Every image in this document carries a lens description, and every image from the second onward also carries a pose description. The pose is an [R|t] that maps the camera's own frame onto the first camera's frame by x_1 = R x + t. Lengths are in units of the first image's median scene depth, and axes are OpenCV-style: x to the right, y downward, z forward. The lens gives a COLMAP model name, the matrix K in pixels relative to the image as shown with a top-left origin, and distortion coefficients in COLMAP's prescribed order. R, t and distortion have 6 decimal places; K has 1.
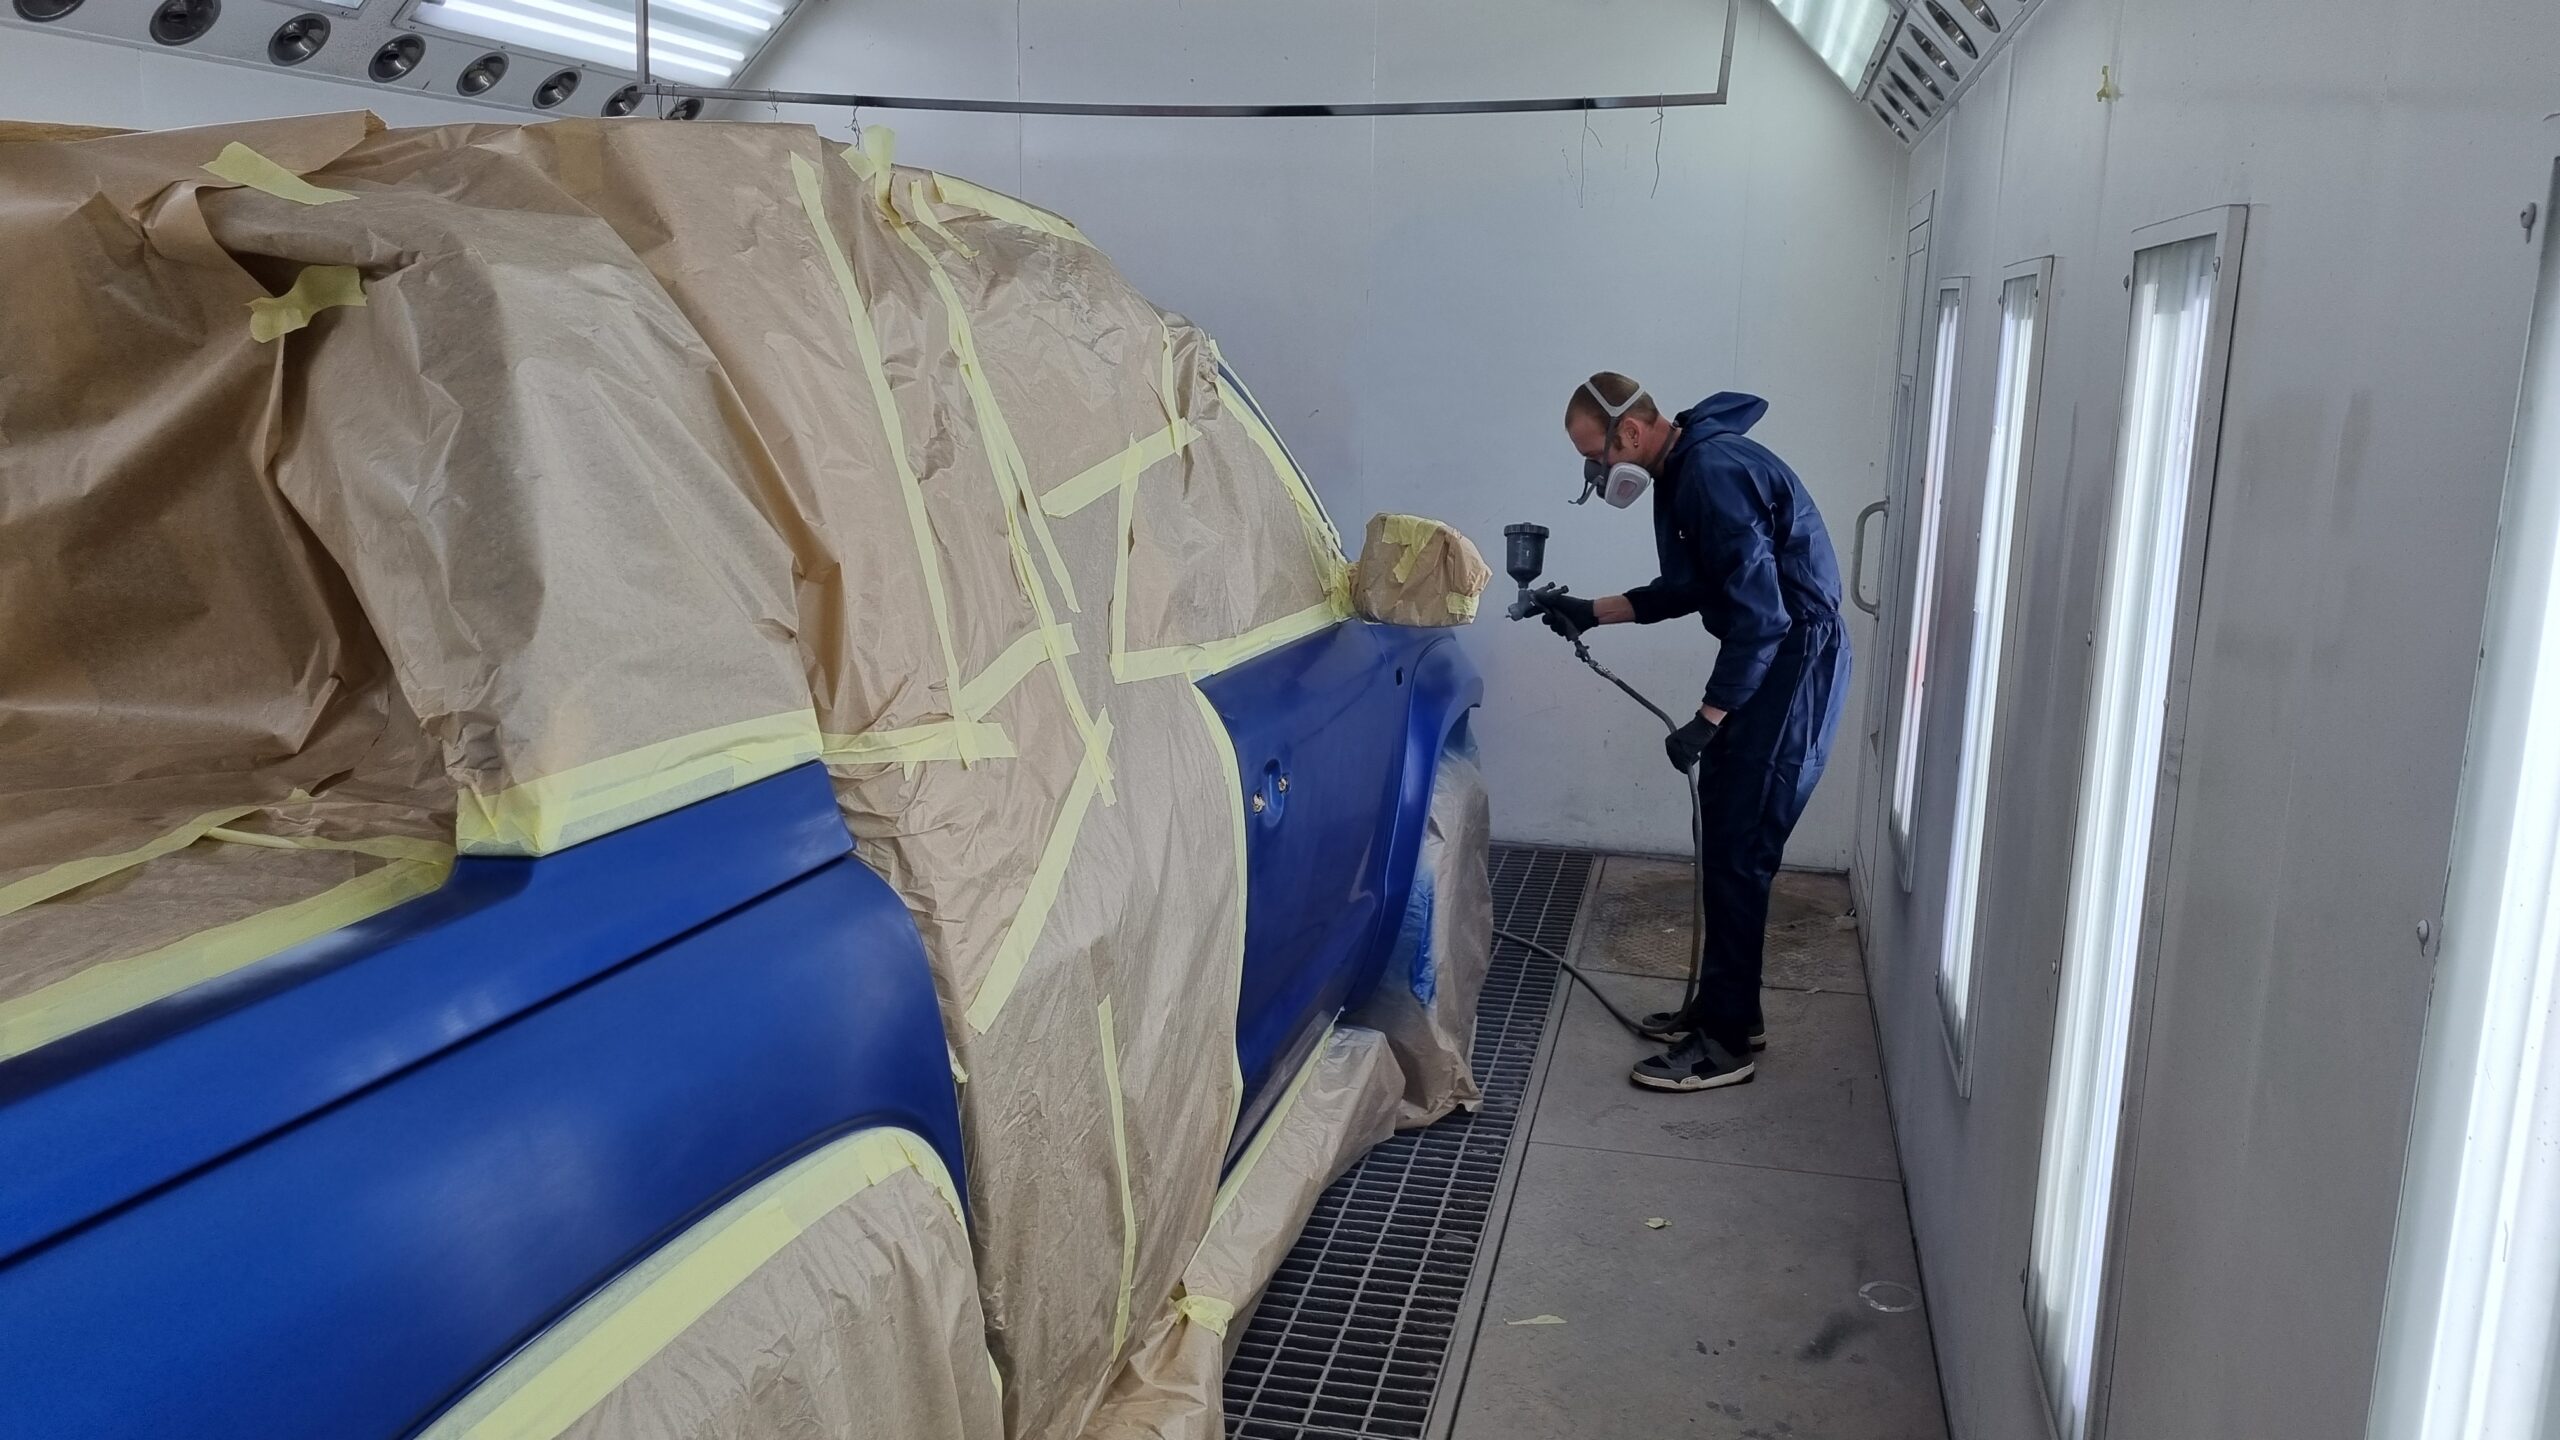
lens RADIAL K [[1962.0, 0, 1280.0], [0, 1962.0, 720.0], [0, 0, 1]] dist [0.062854, -0.047763]
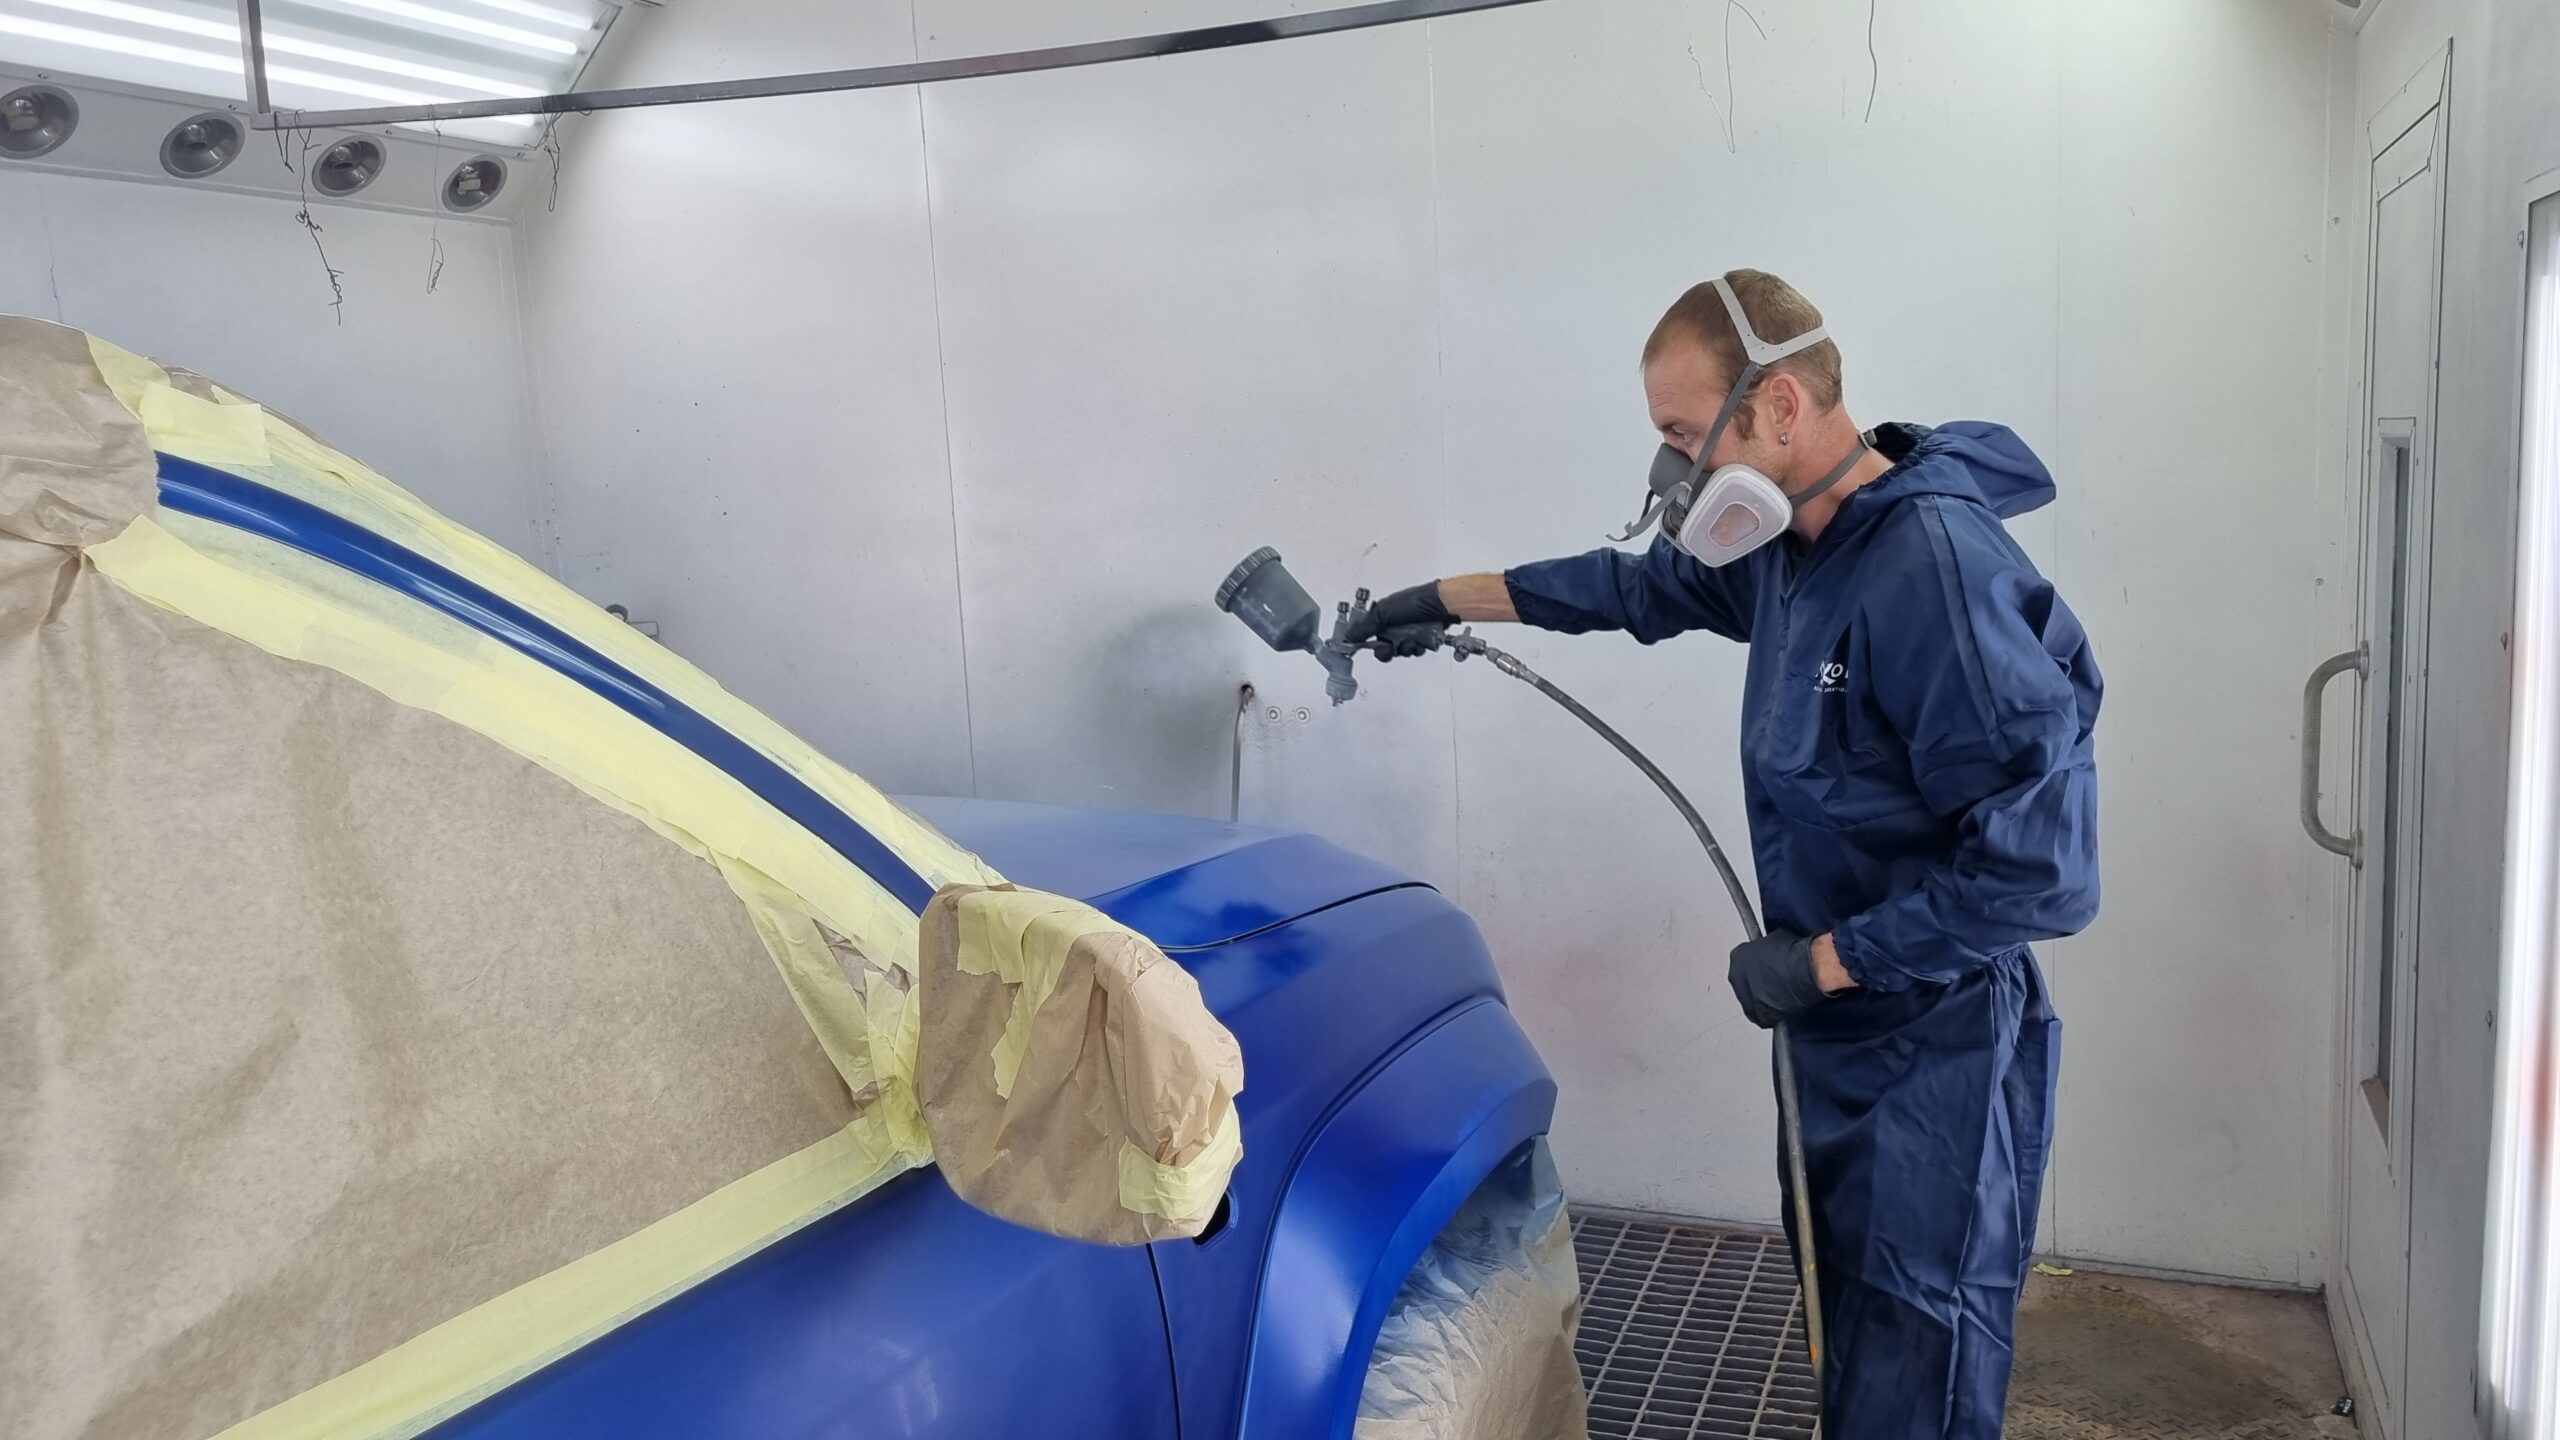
lens RADIAL K [[2006.7, 0, 1280.0], [0, 2006.7, 720.0], [0, 0, 1]] dist [-0.005914, -0.003419]
pose [[0.985353, -0.047084, -0.163896, 0.106855], [0.037014, 0.997265, -0.063966, -0.070292], [0.166459, 0.056963, 0.984402, 0.422683]]
